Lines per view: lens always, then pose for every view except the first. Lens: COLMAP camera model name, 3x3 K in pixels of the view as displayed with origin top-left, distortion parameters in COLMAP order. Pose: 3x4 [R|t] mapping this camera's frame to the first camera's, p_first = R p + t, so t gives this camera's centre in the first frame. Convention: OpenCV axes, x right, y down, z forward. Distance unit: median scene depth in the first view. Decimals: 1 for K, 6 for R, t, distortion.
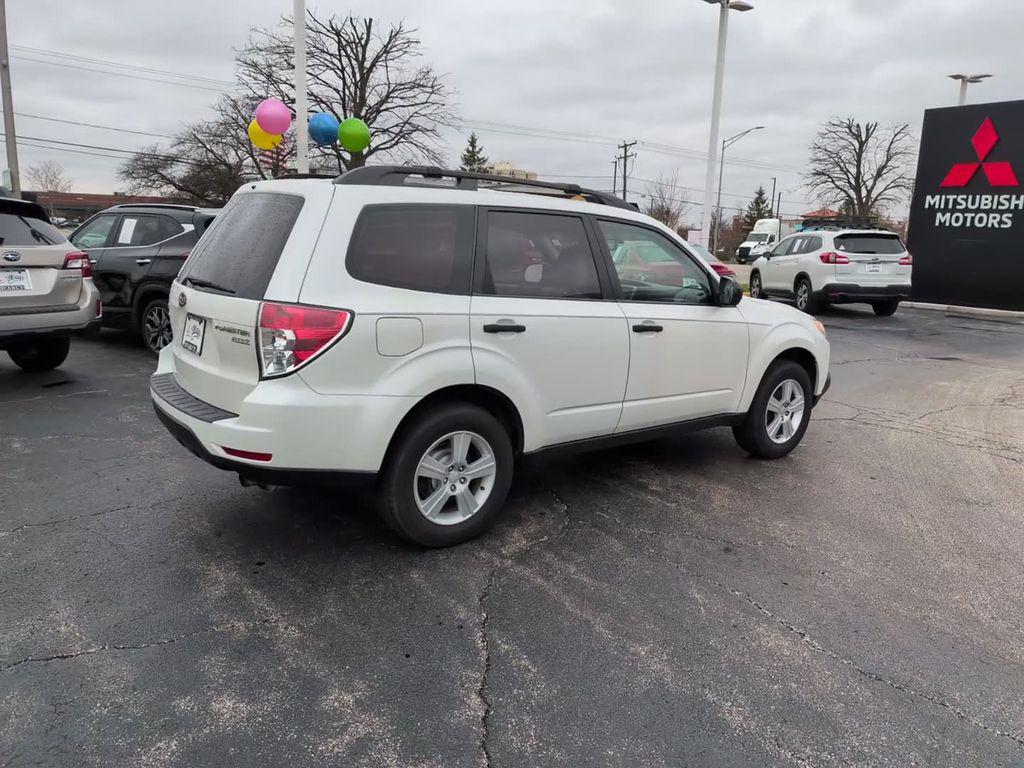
lens RADIAL K [[739.9, 0, 520.4], [0, 739.9, 389.2], [0, 0, 1]] dist [0.042865, -0.063349]
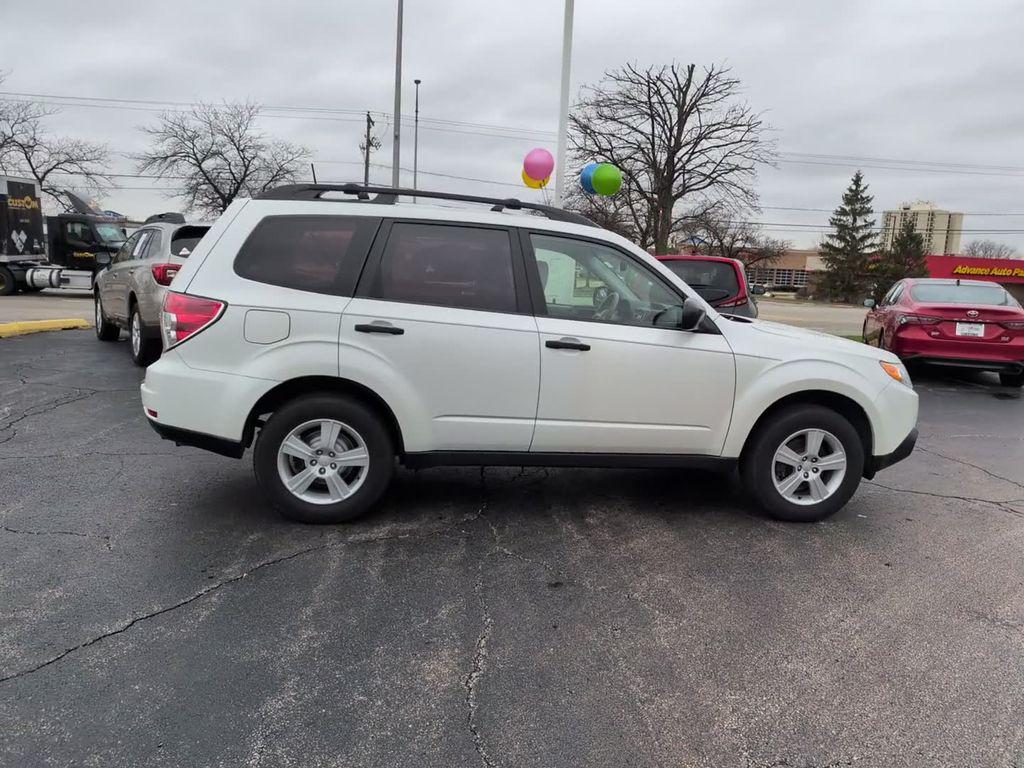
lens RADIAL K [[739.9, 0, 520.6], [0, 739.9, 386.8], [0, 0, 1]] dist [0.042865, -0.063349]
pose [[0.866373, 0.089720, -0.491271, 0.499537], [-0.120453, 0.992228, -0.031214, 0.006275], [0.484653, 0.086218, 0.870447, 0.126221]]
